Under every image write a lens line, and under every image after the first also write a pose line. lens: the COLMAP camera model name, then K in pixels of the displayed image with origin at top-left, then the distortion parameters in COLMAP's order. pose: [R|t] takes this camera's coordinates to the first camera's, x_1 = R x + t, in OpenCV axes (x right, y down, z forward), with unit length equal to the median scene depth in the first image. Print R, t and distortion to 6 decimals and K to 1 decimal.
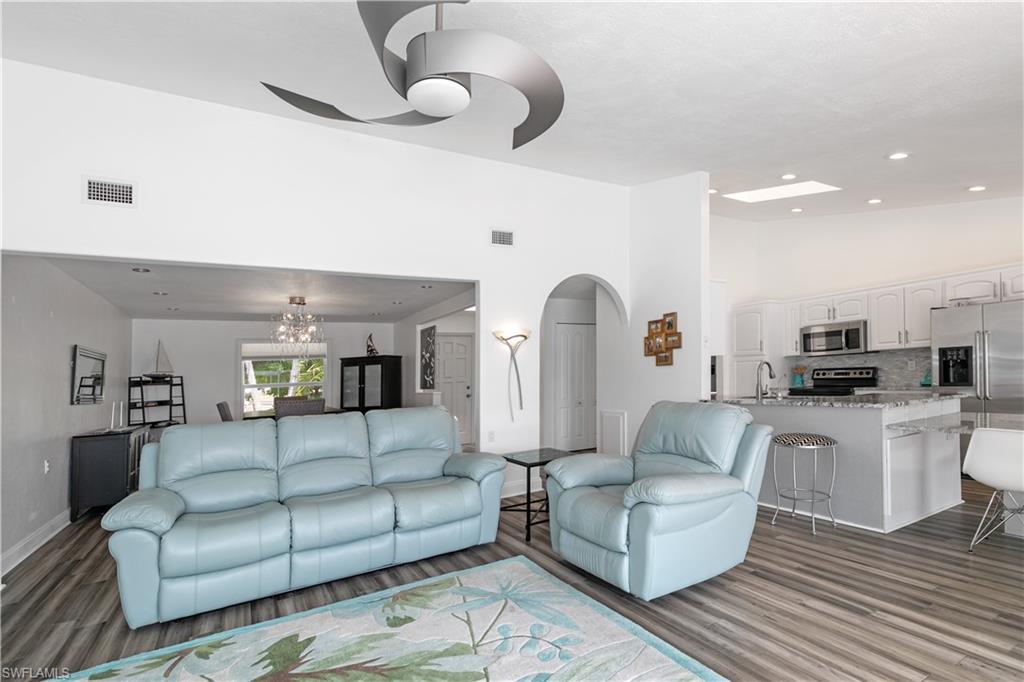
lens RADIAL K [[467.7, 0, 515.9], [0, 467.7, 390.7], [0, 0, 1]] dist [0.002761, 0.000210]
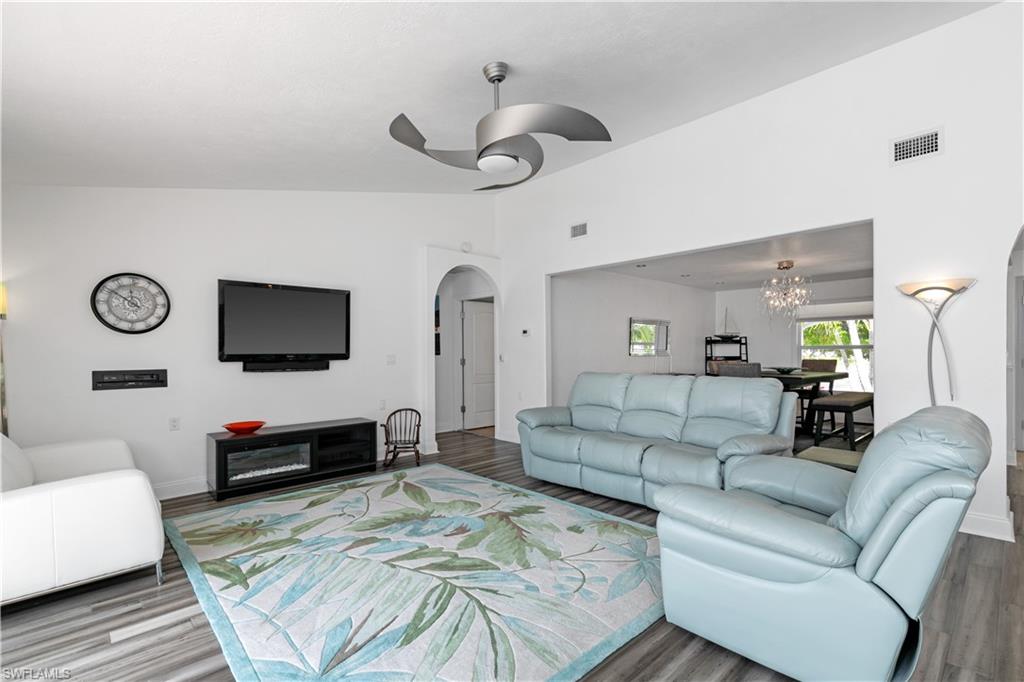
lens RADIAL K [[461.2, 0, 513.8], [0, 461.2, 350.6], [0, 0, 1]] dist [-0.002856, -0.000191]
pose [[0.222438, 0.033959, -0.974355, 0.385532], [-0.021536, 0.999320, 0.029913, -0.023360], [0.974709, 0.014330, 0.223018, 0.202112]]
